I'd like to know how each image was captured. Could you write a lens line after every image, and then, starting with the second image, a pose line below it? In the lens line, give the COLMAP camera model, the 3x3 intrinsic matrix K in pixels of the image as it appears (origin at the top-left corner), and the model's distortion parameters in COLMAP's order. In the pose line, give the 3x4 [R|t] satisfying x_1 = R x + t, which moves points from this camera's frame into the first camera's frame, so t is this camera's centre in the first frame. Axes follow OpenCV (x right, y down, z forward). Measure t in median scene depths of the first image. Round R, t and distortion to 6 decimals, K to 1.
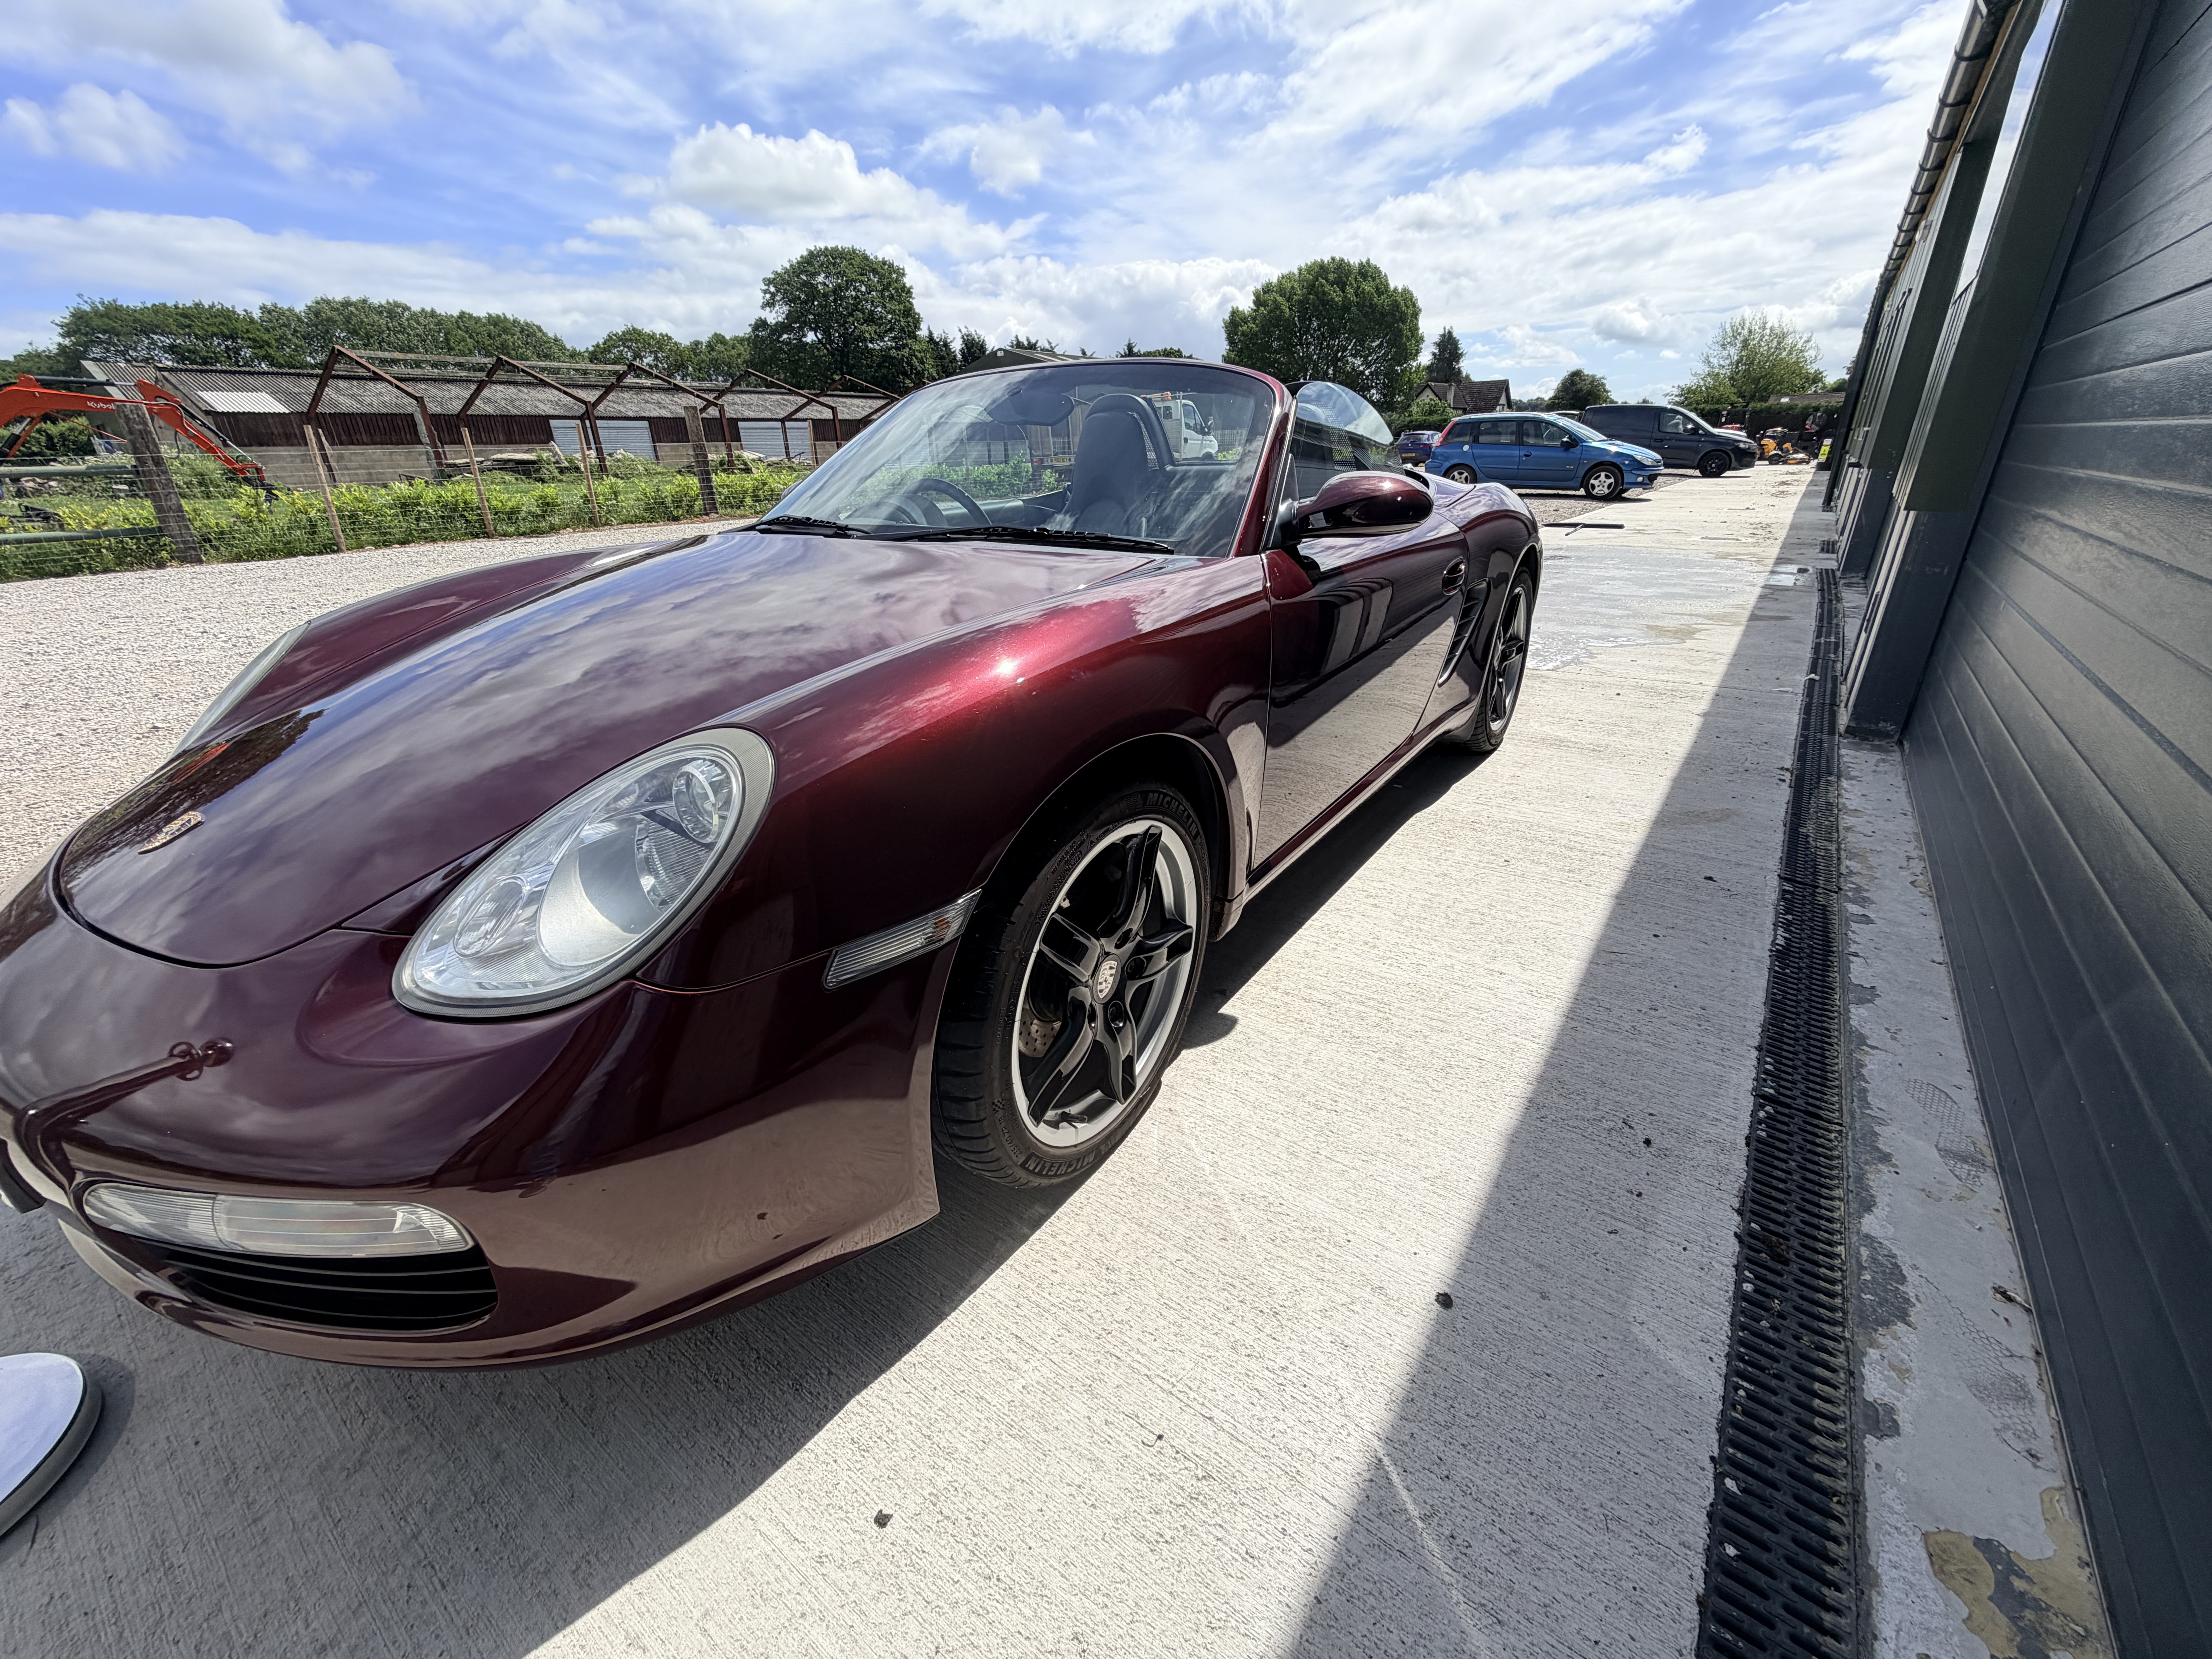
lens RADIAL K [[882.8, 0, 1101.1], [0, 882.8, 837.5], [0, 0, 1]] dist [-0.001292, 0.000144]
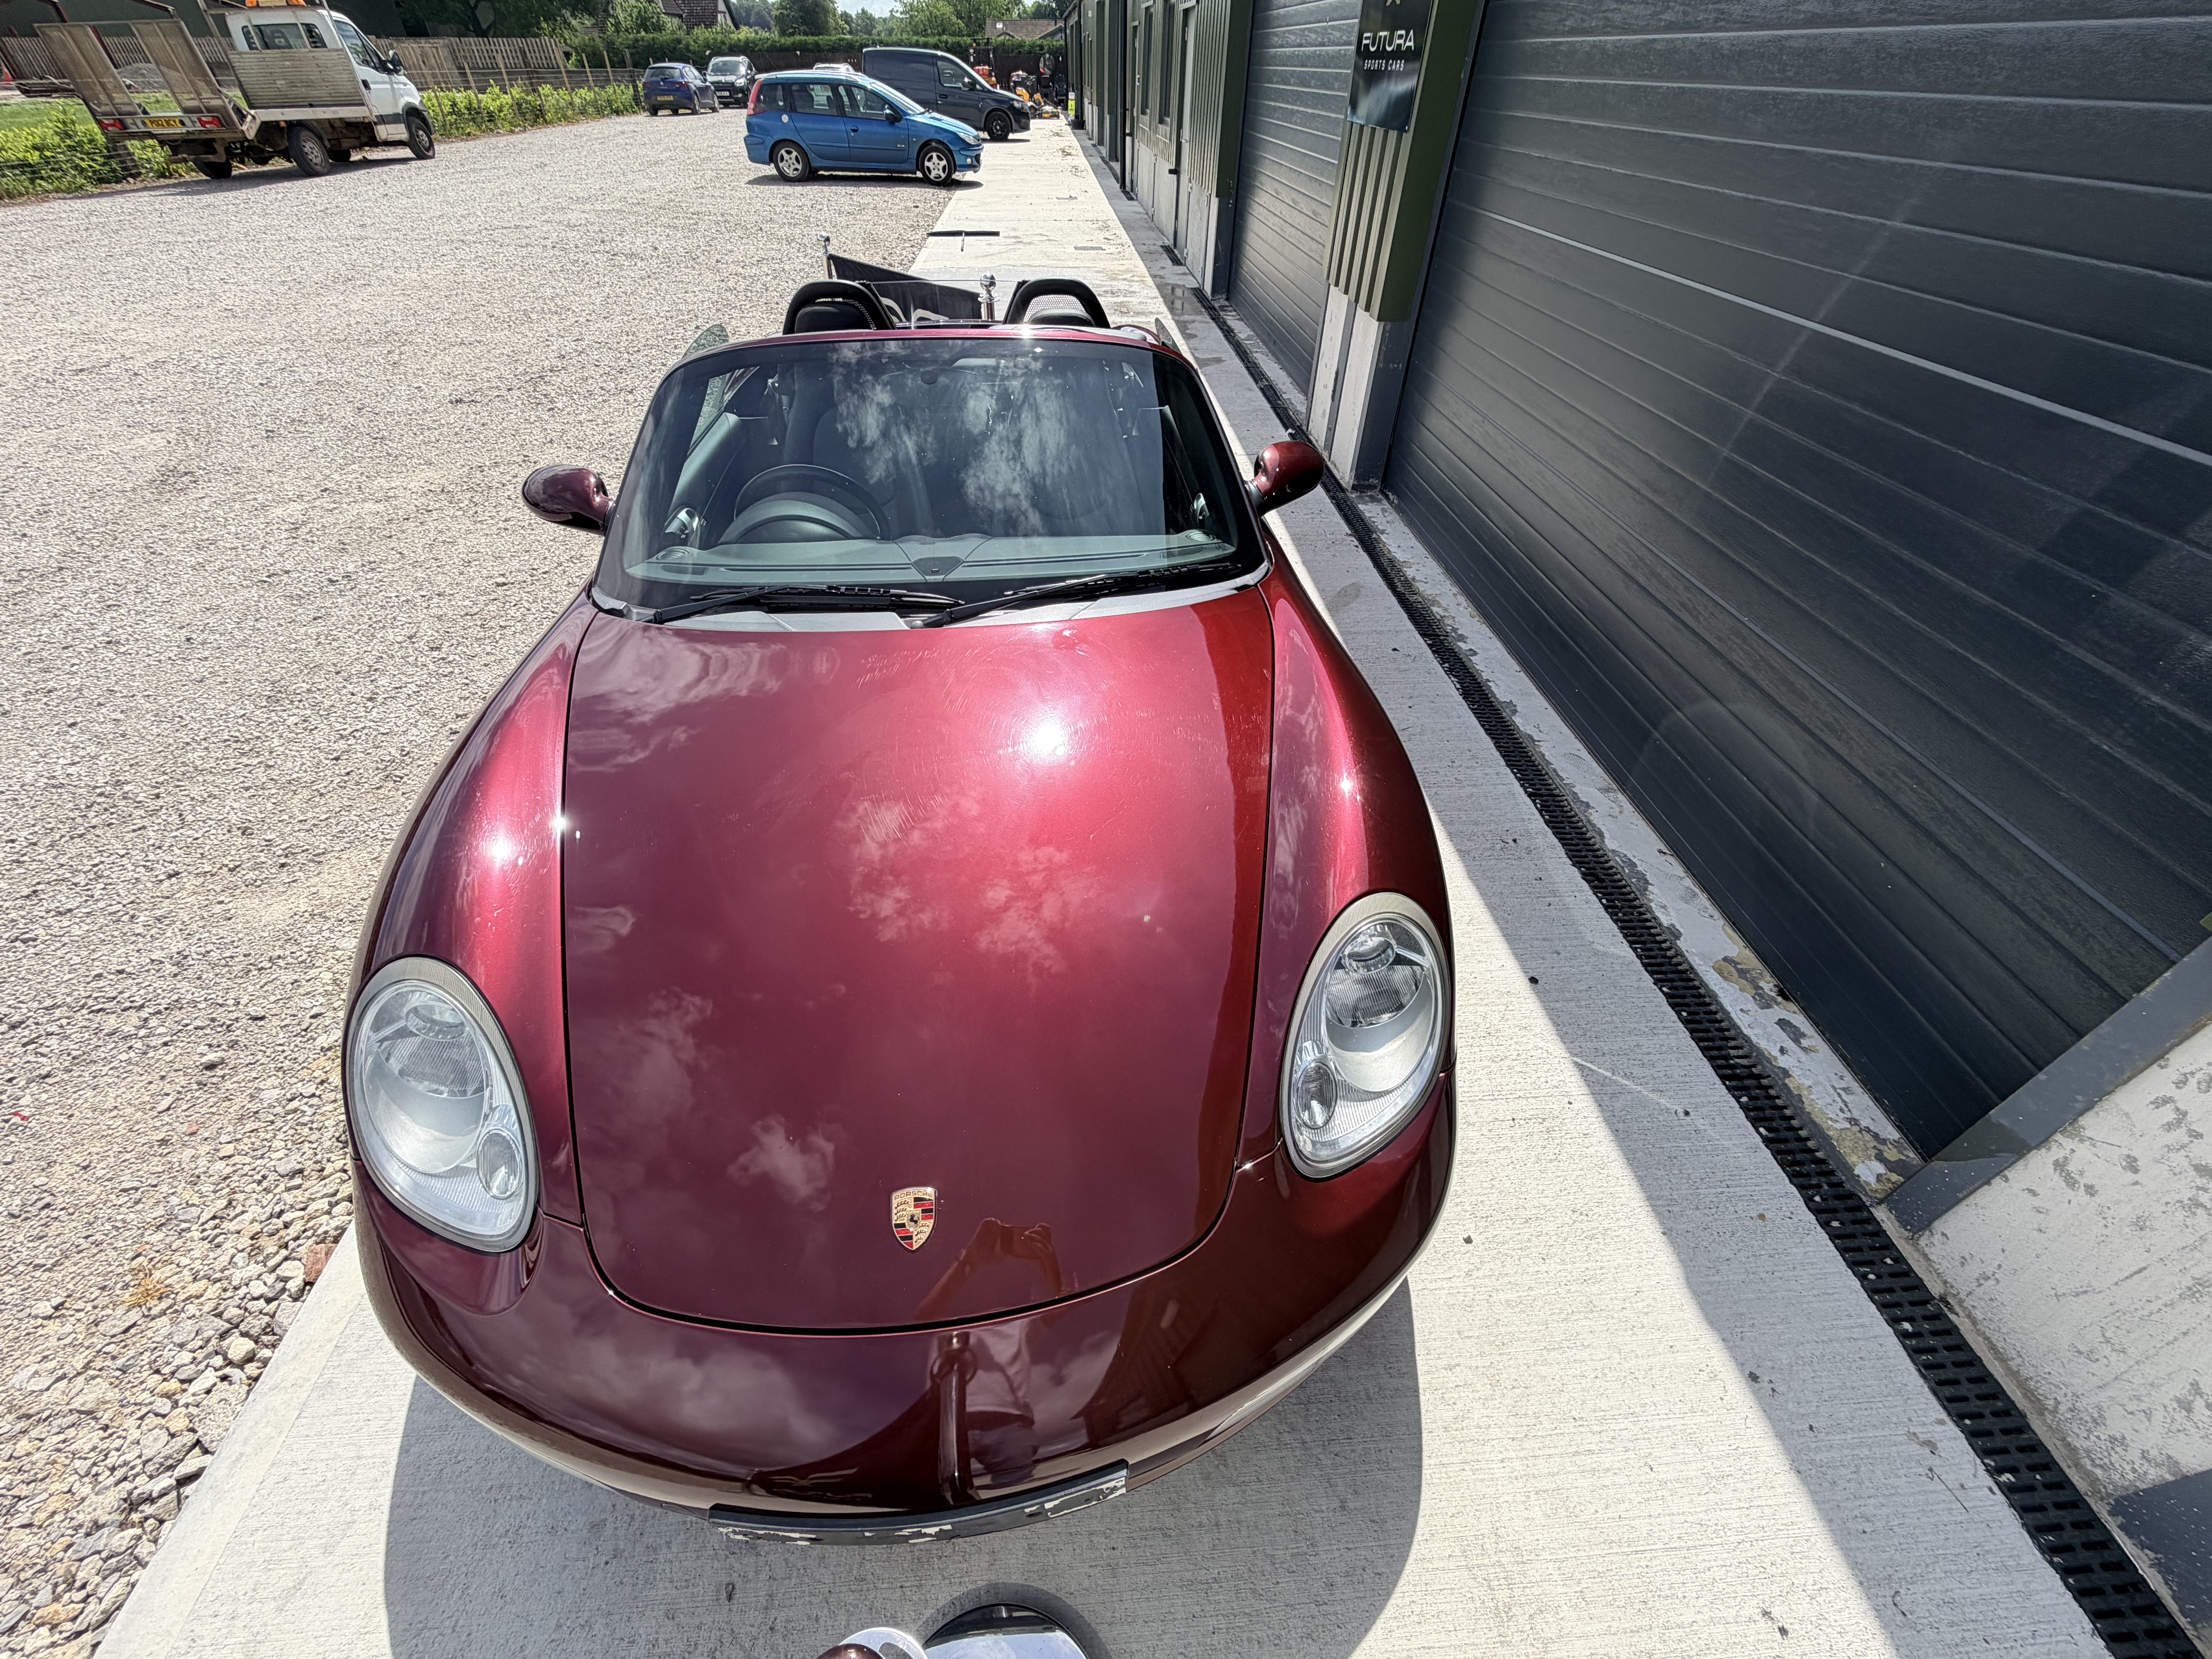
lens RADIAL K [[882.8, 0, 1117.7], [0, 882.8, 833.8], [0, 0, 1]] dist [-0.001292, 0.000144]
pose [[0.755882, -0.406509, 0.513219, -0.740719], [0.236630, 0.900526, 0.364773, -0.430948], [-0.610450, -0.154282, 0.776883, 0.088466]]
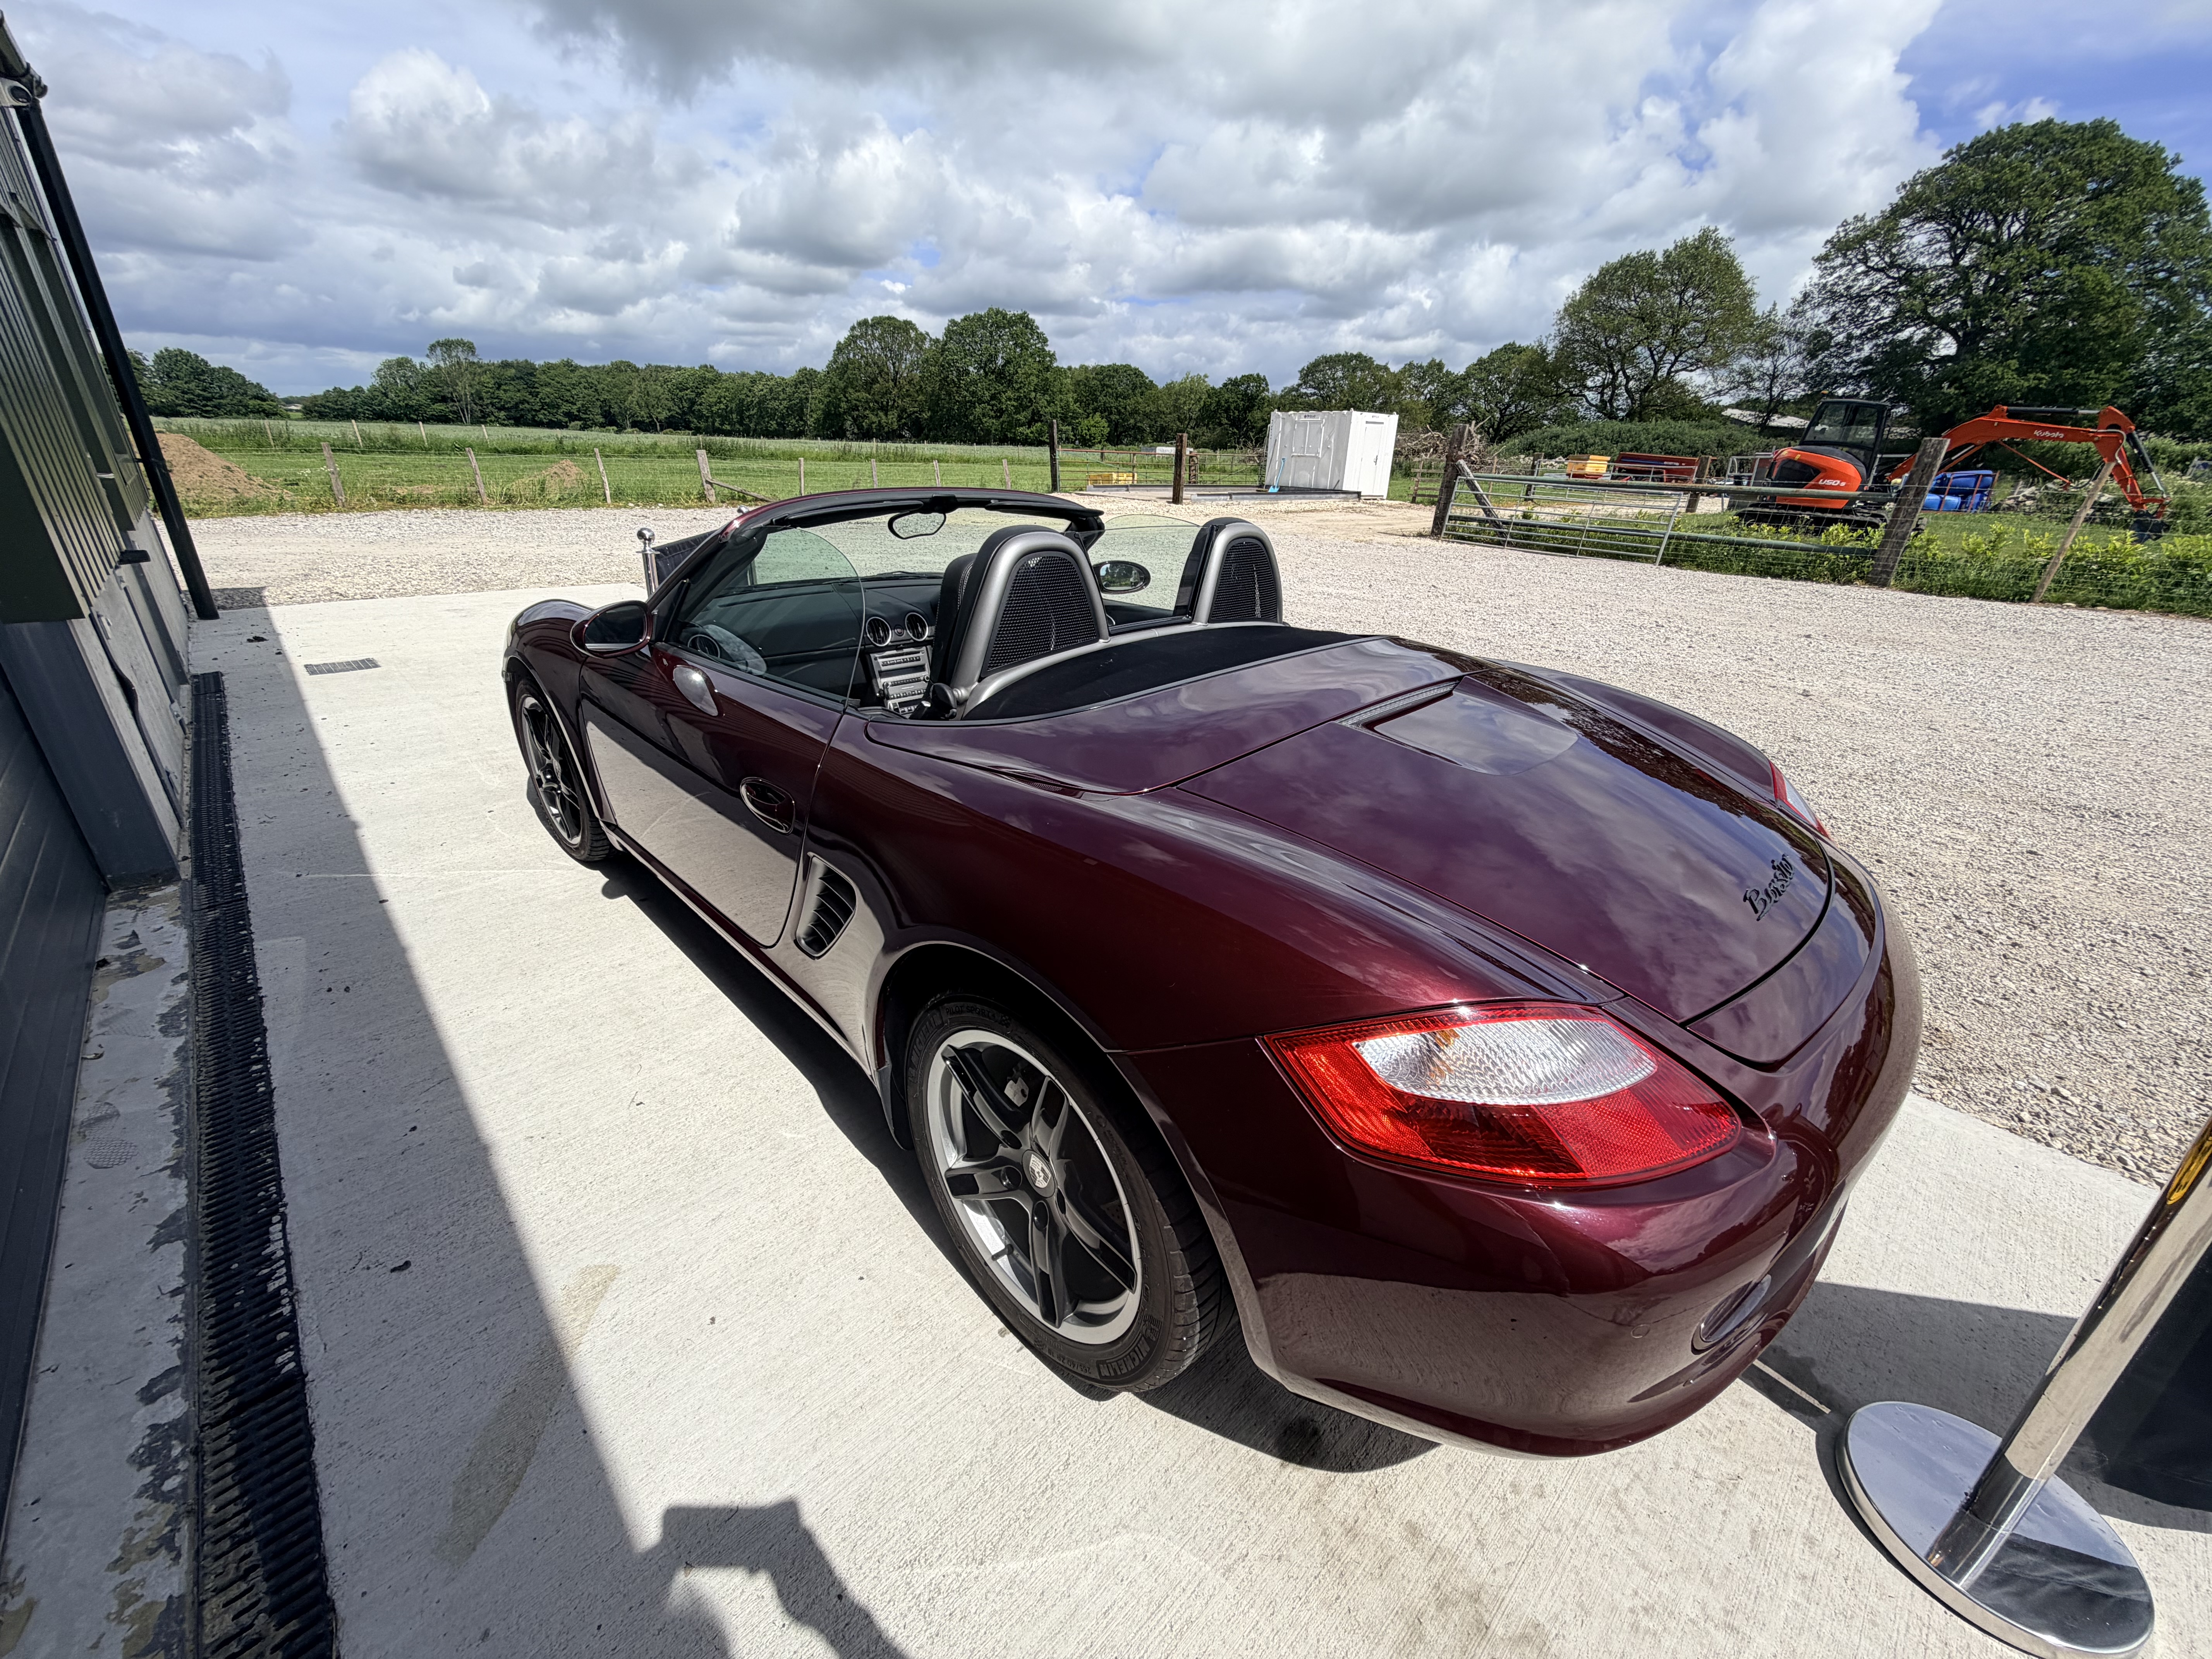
lens RADIAL K [[882.8, 0, 1101.5], [0, 882.8, 834.4], [0, 0, 1]] dist [-0.001292, 0.000144]
pose [[-0.176685, 0.411261, -0.894230, 1.387269], [-0.421970, 0.789146, 0.446307, -0.982500], [0.889226, 0.456194, 0.034109, 1.695639]]
